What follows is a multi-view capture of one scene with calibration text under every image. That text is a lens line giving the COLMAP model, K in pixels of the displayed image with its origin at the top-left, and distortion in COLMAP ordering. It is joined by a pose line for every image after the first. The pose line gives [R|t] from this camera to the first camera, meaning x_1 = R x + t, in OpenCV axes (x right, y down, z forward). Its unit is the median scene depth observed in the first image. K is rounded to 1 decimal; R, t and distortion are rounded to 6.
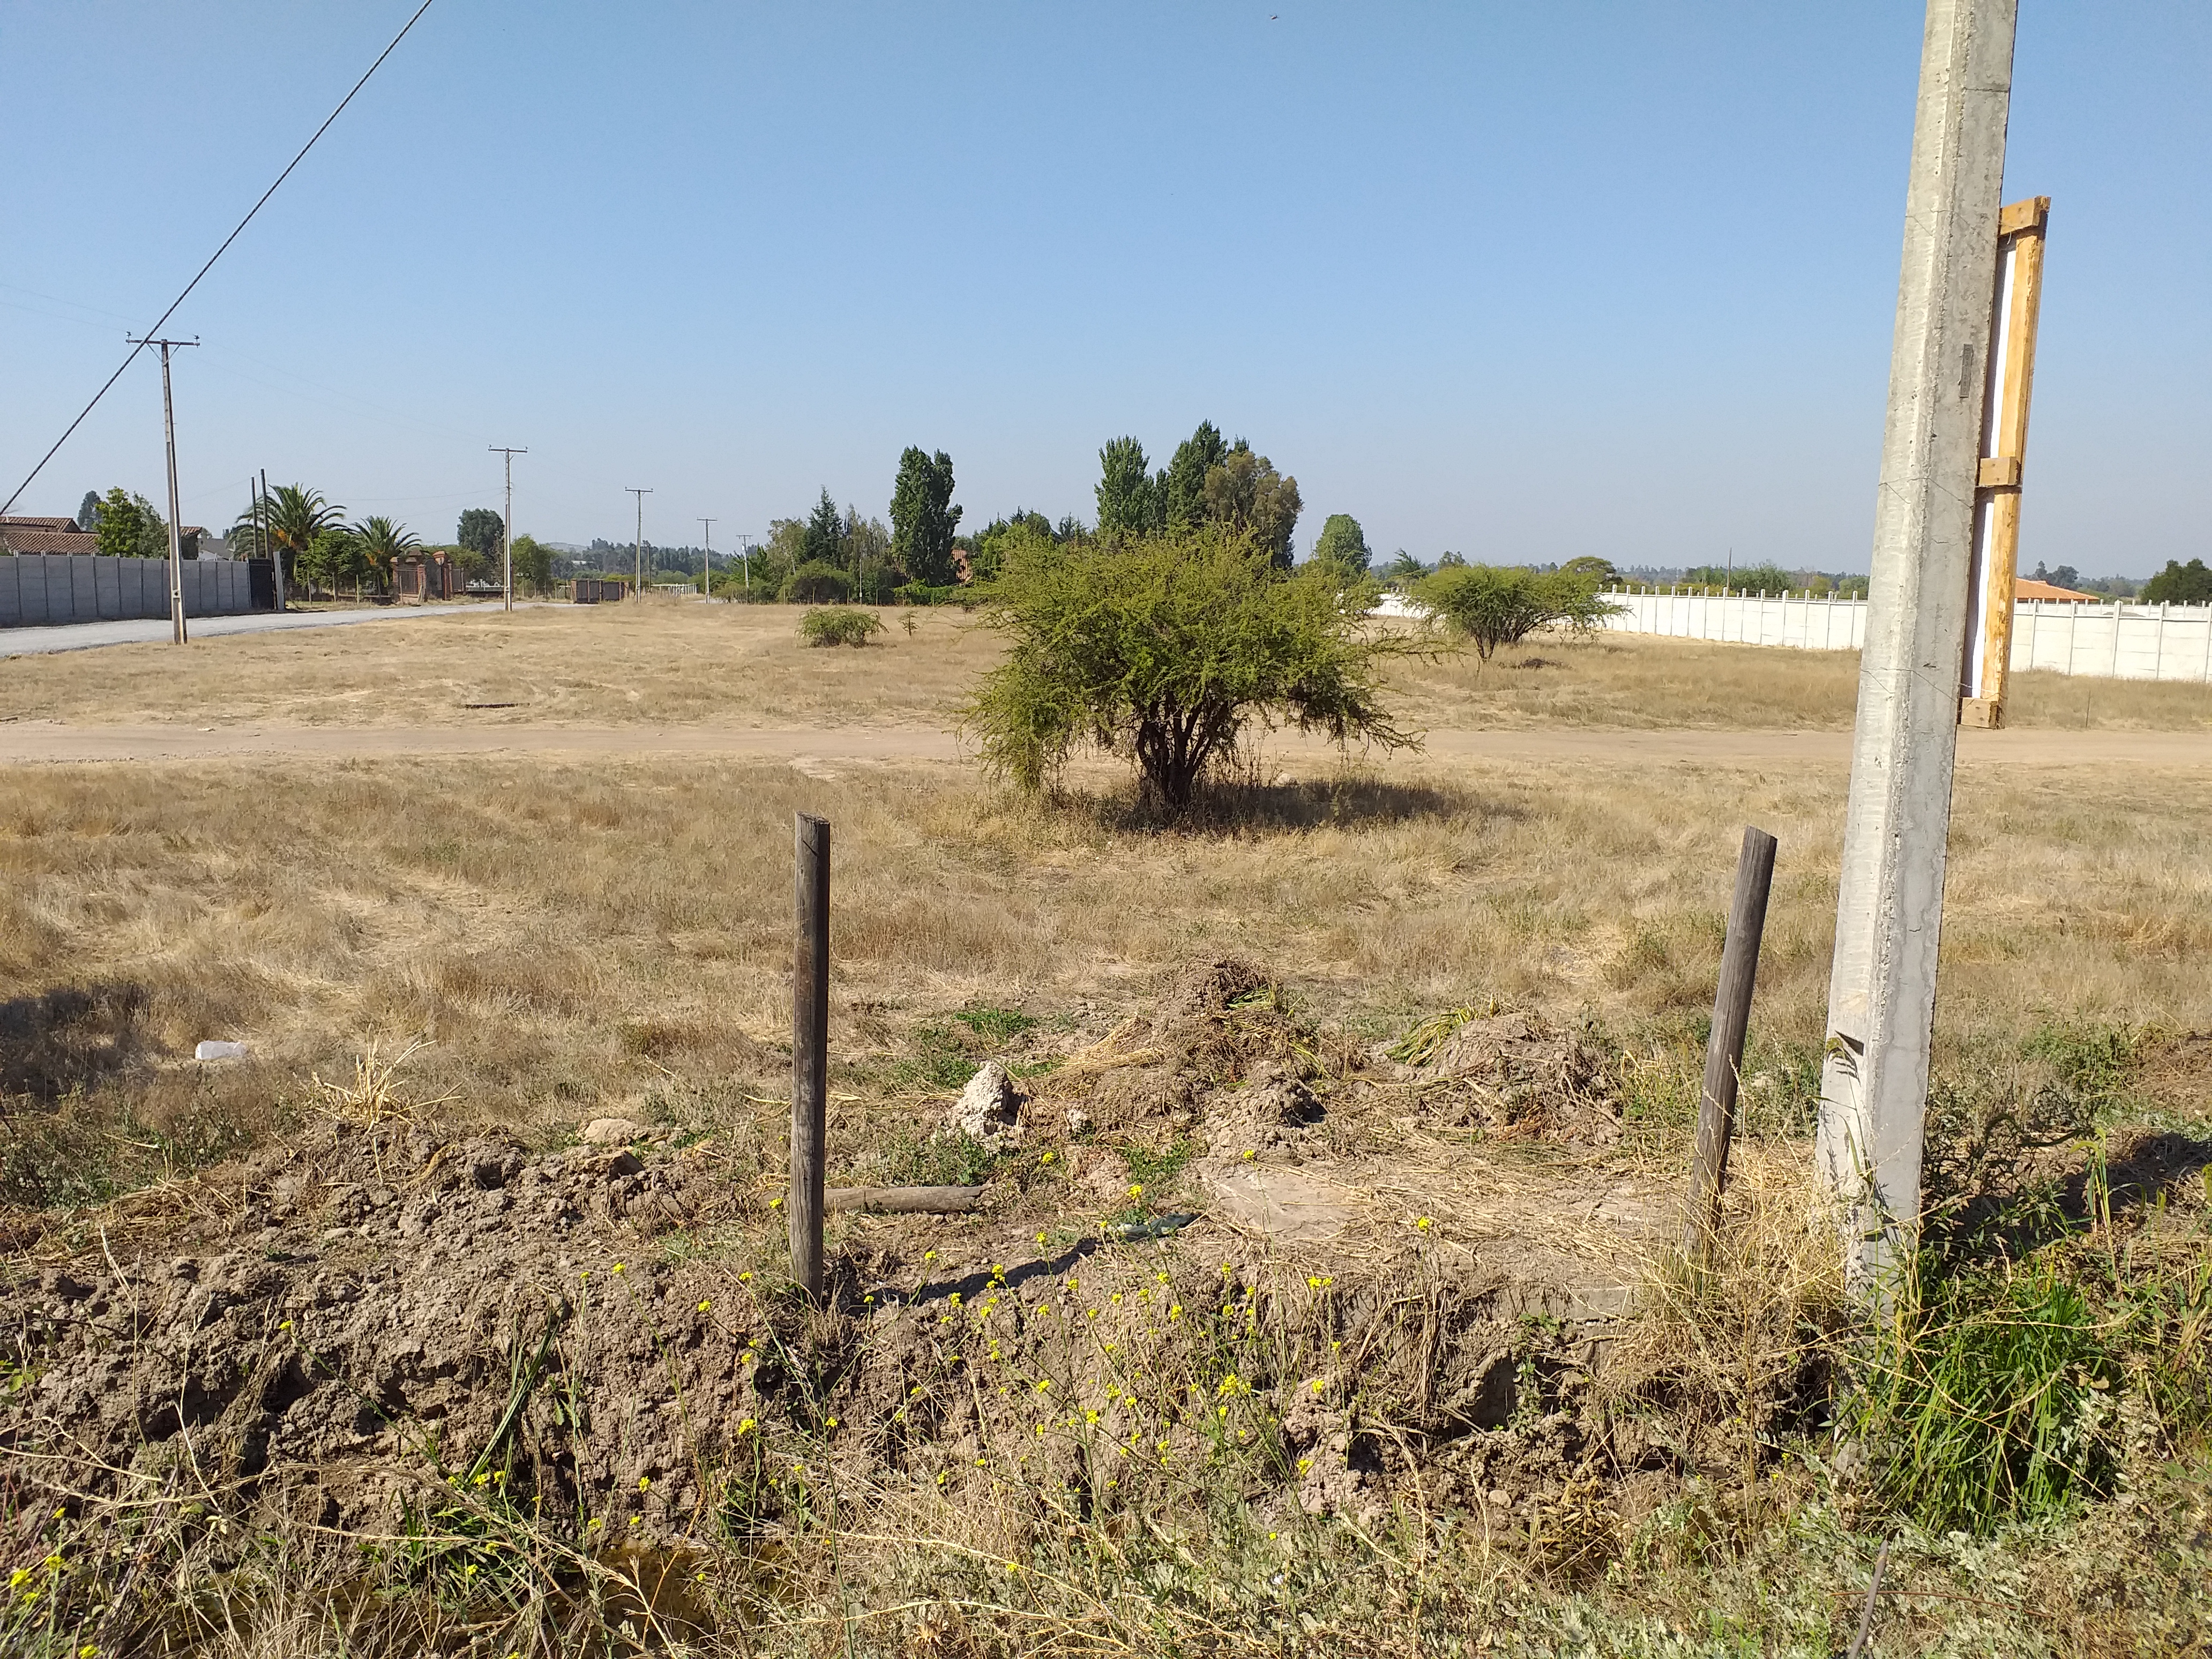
lens RADIAL K [[1695.9, 0, 1101.9], [0, 1695.9, 786.3], [0, 0, 1]] dist [0.053809, -0.067900]
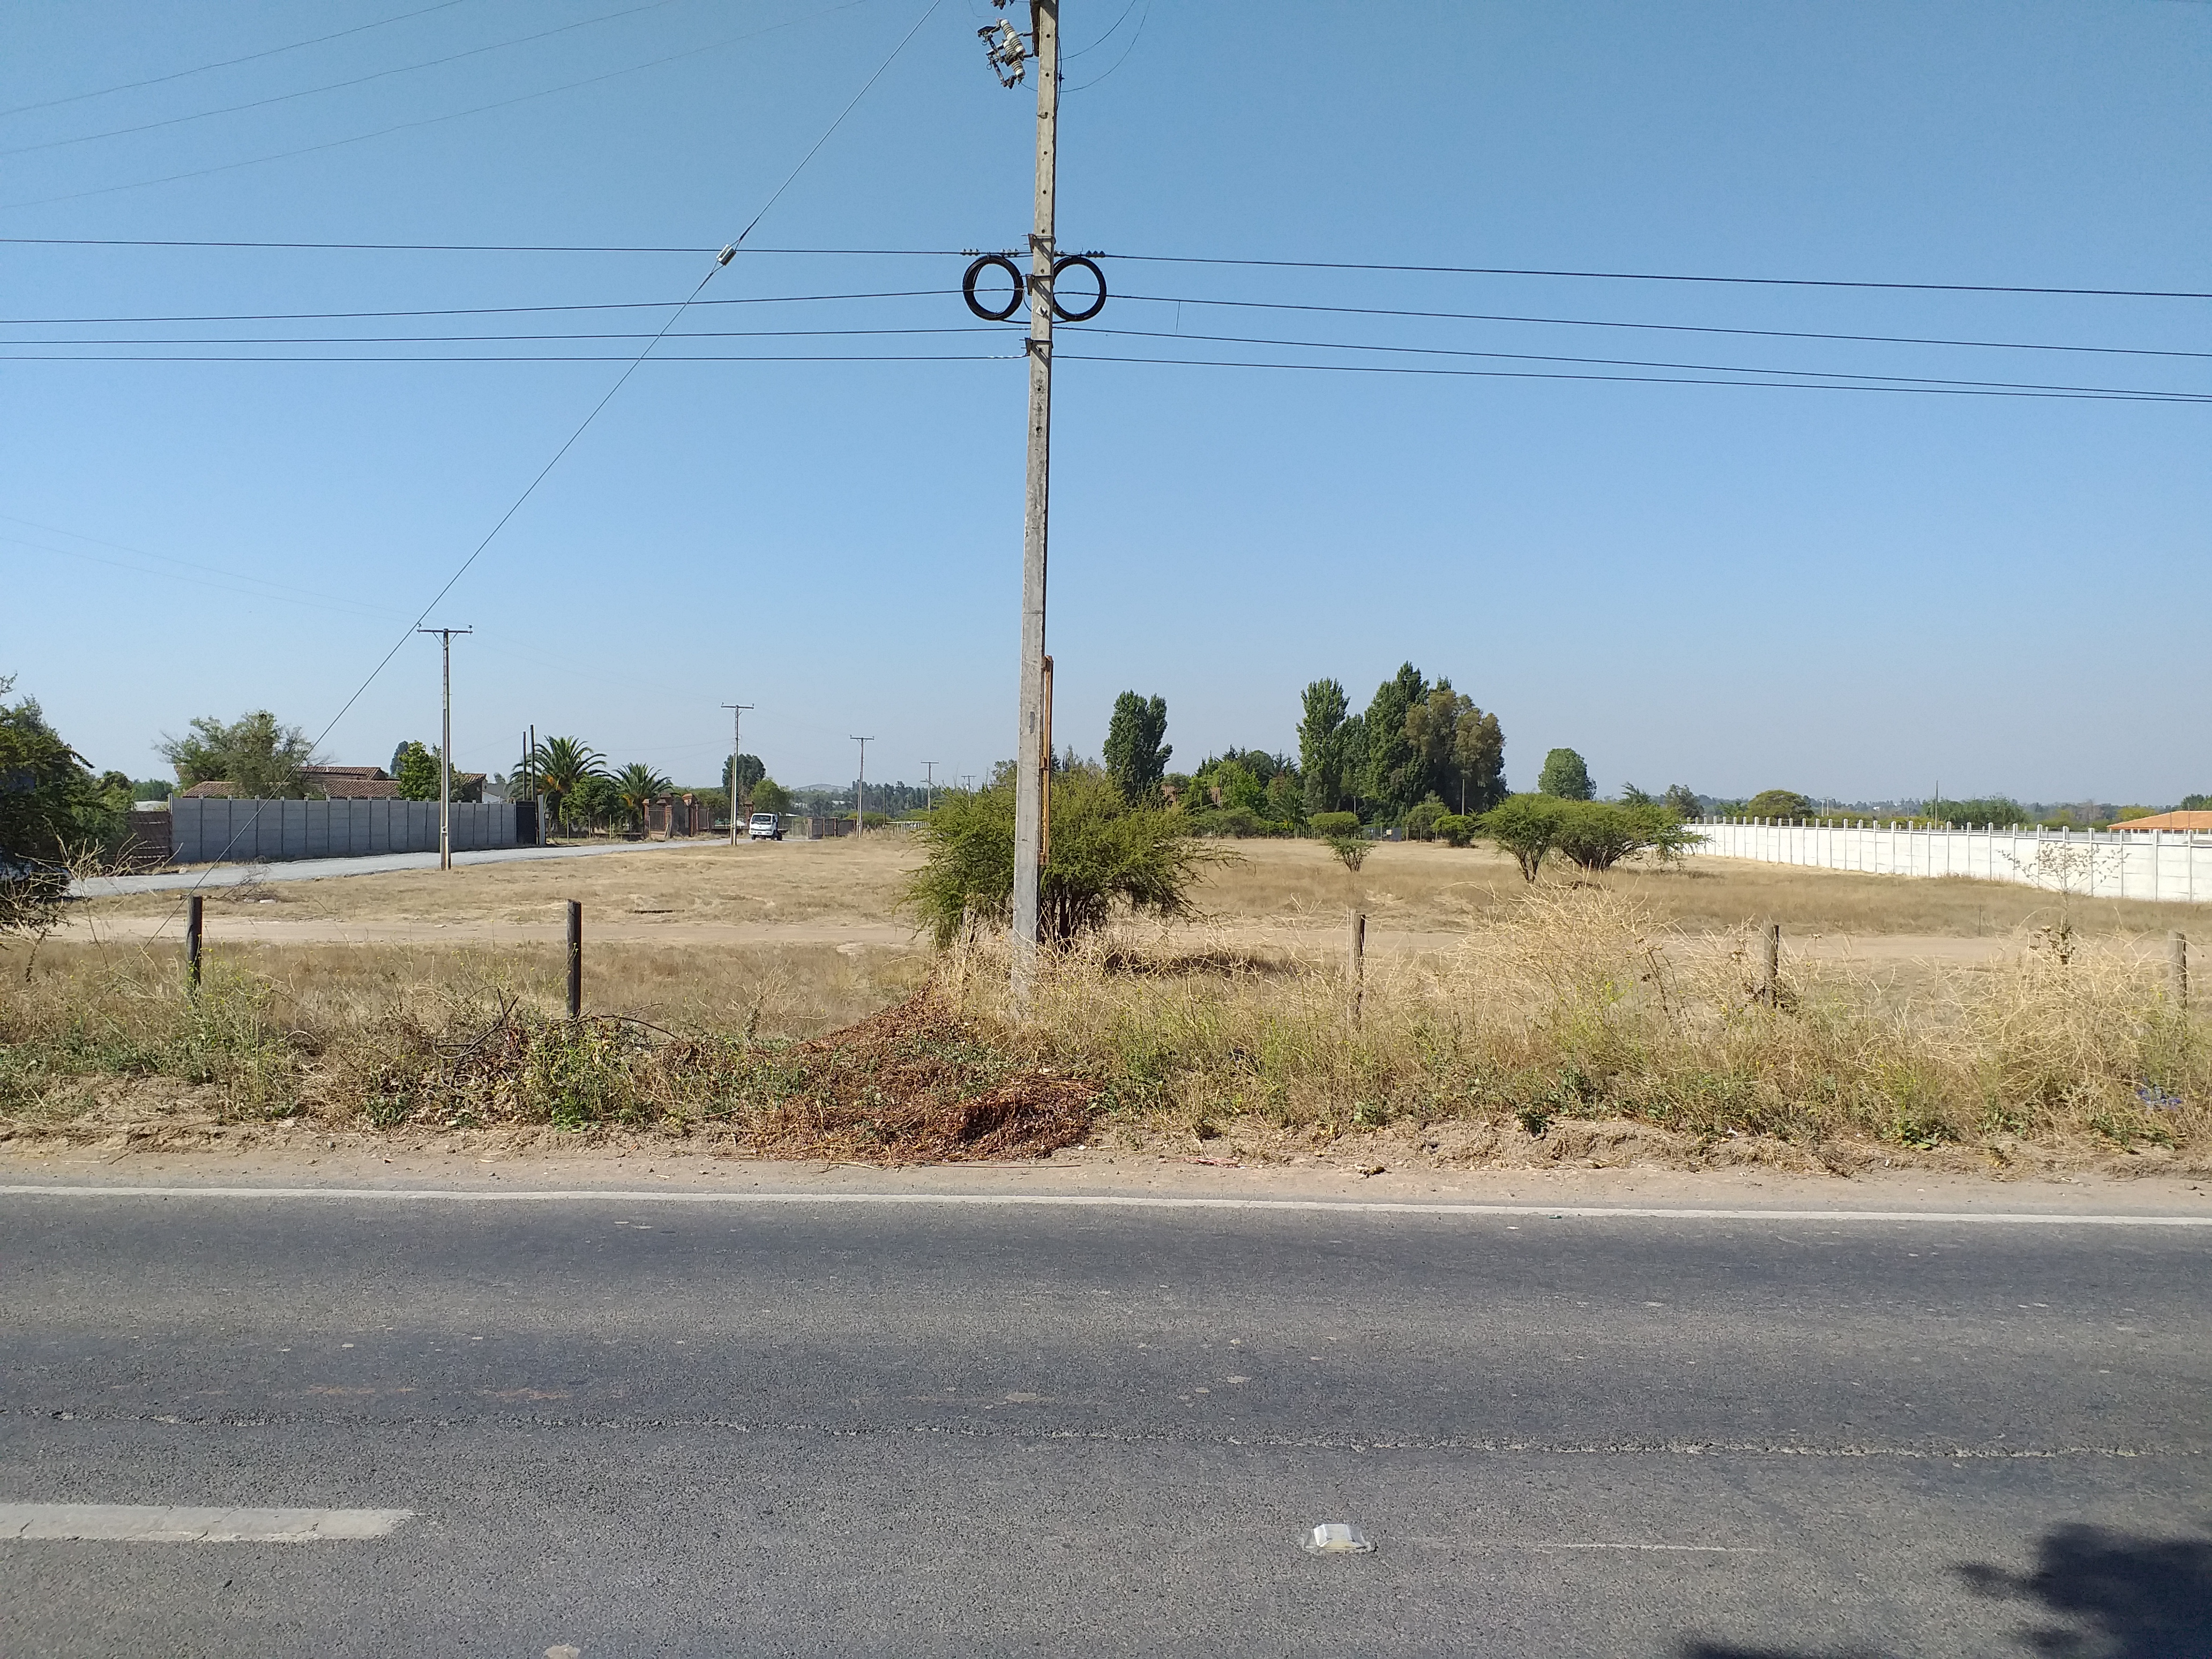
lens RADIAL K [[1697.1, 0, 1106.0], [0, 1697.1, 829.5], [0, 0, 1]] dist [0.072924, -0.114833]
pose [[0.990348, -0.004382, -0.138533, 0.043411], [-0.011262, 0.993651, -0.111938, 0.008553], [0.138144, 0.112417, 0.984011, -0.062721]]
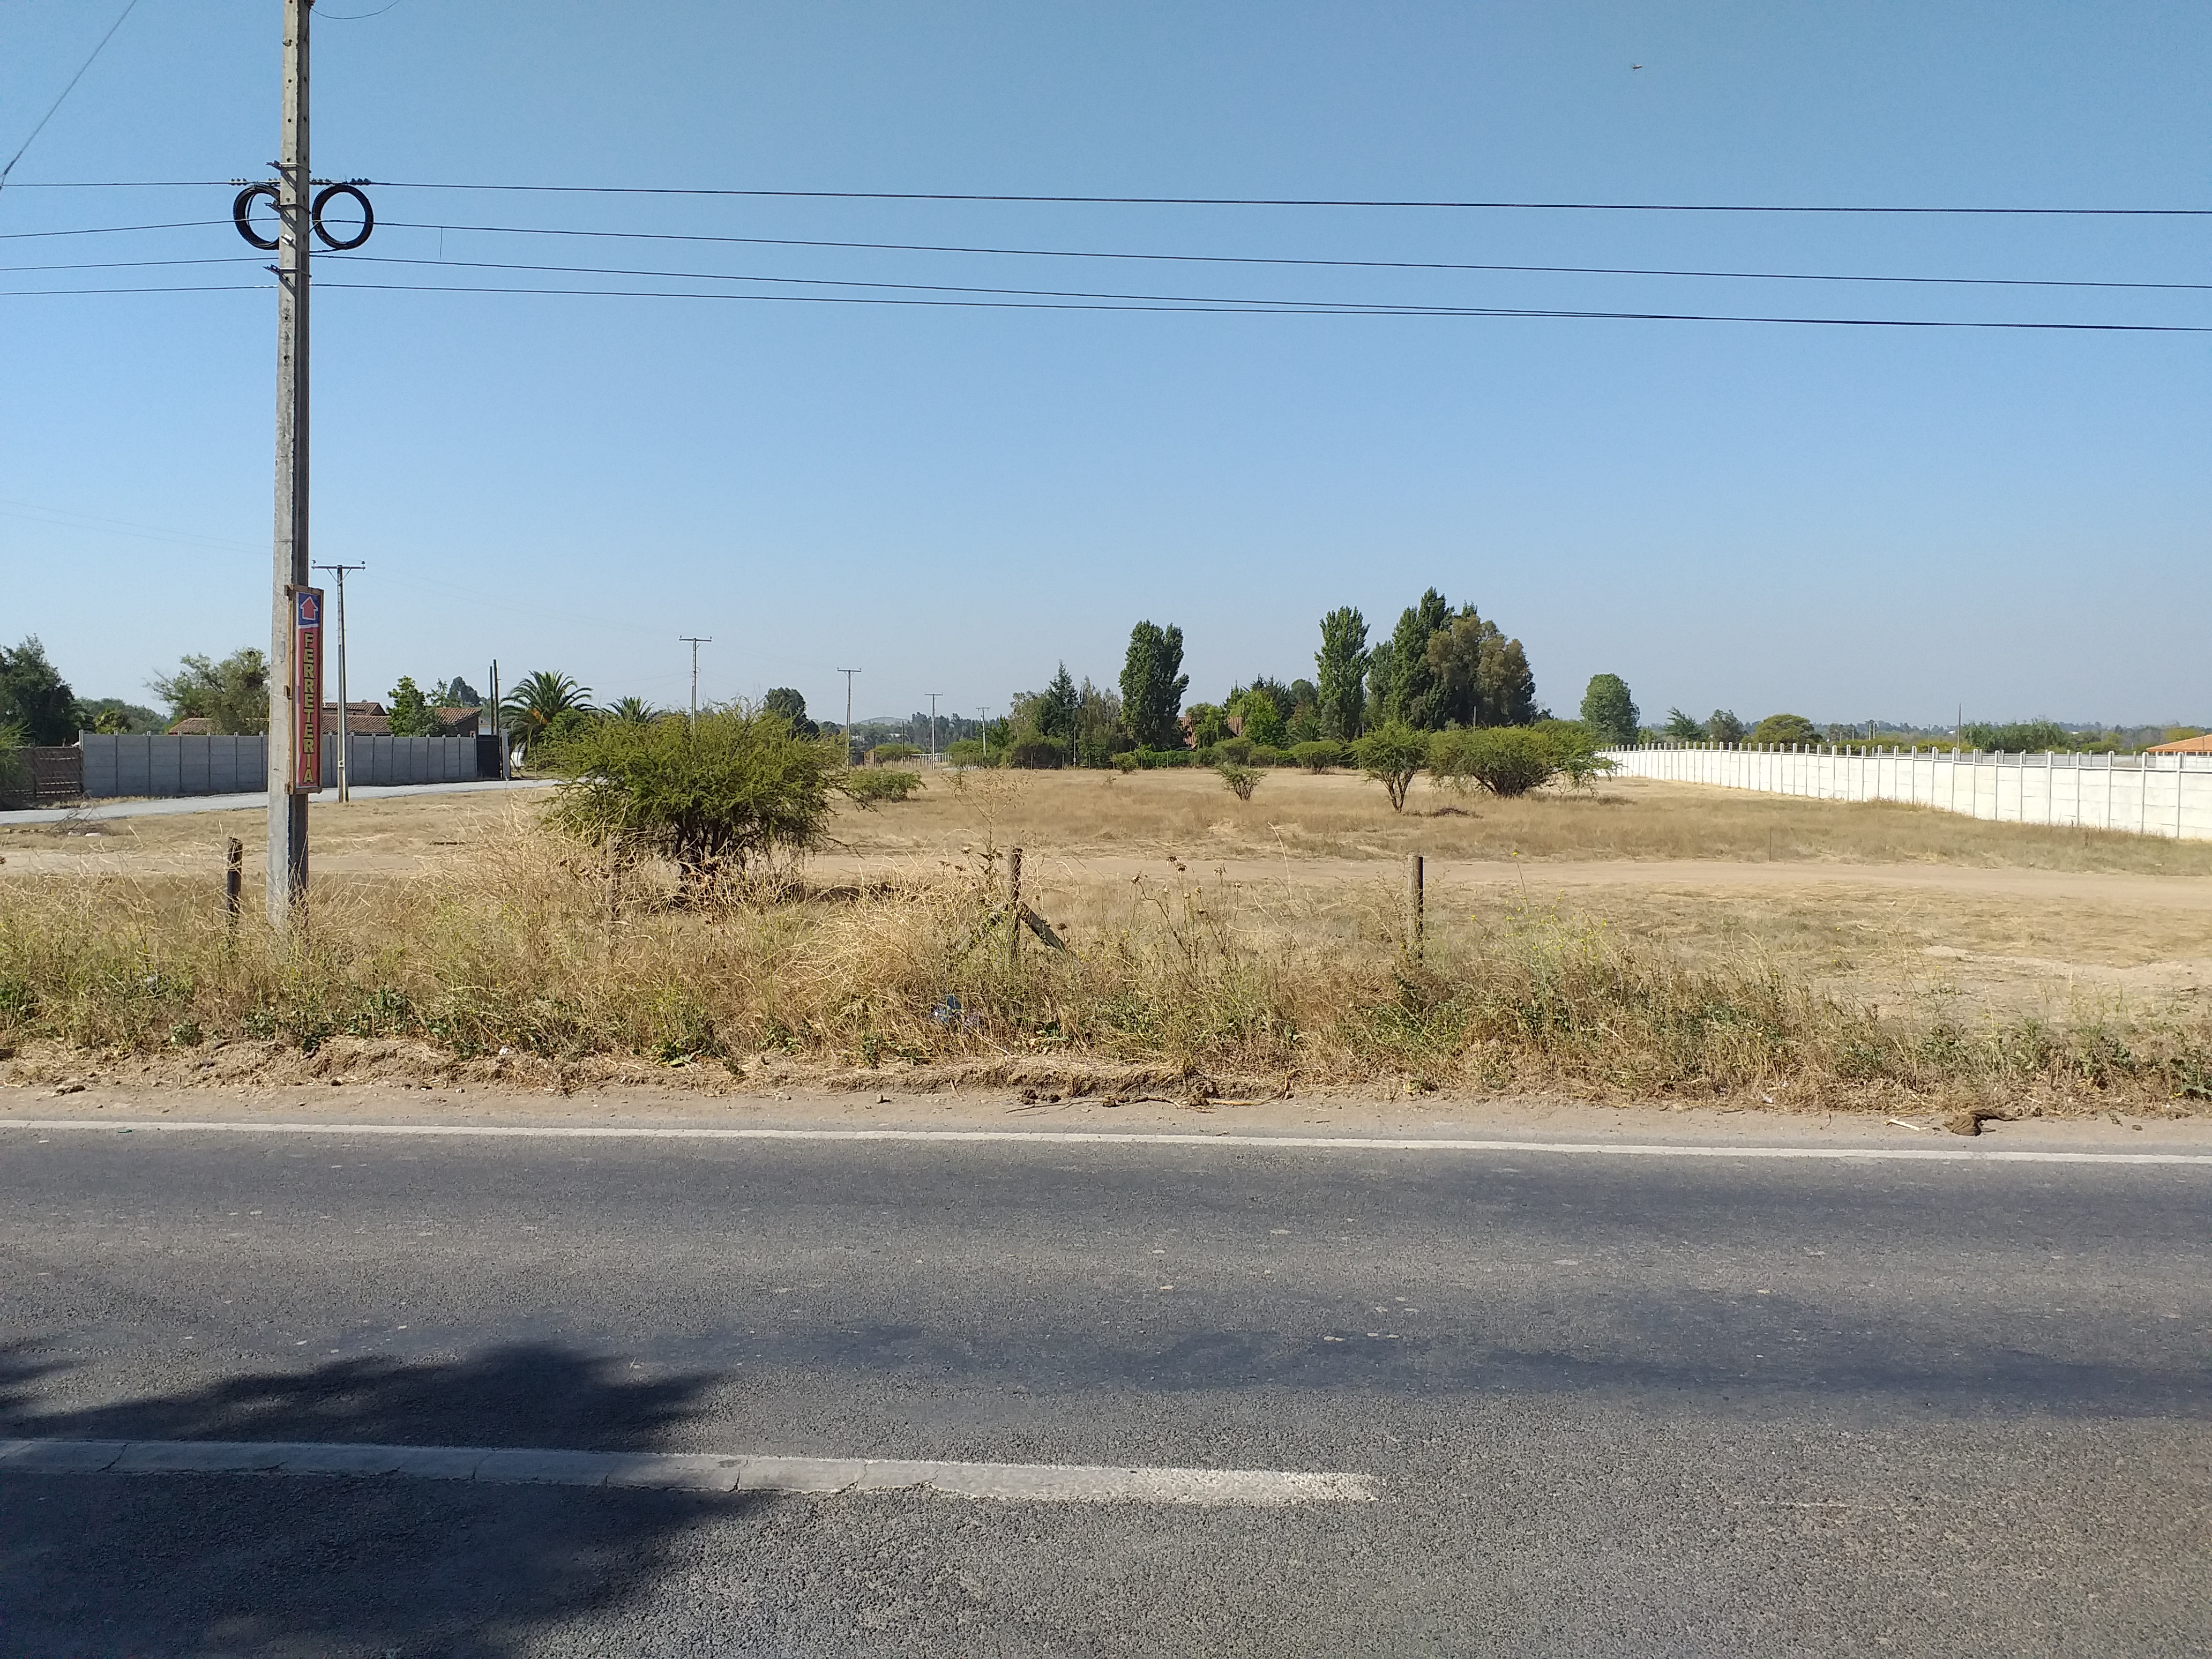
lens RADIAL K [[1697.1, 0, 1106.0], [0, 1697.1, 829.5], [0, 0, 1]] dist [0.072924, -0.114833]
pose [[0.984118, -0.004035, -0.177470, 0.097418], [-0.008721, 0.997436, -0.071034, 0.008387], [0.177302, 0.071453, 0.981559, -0.055143]]
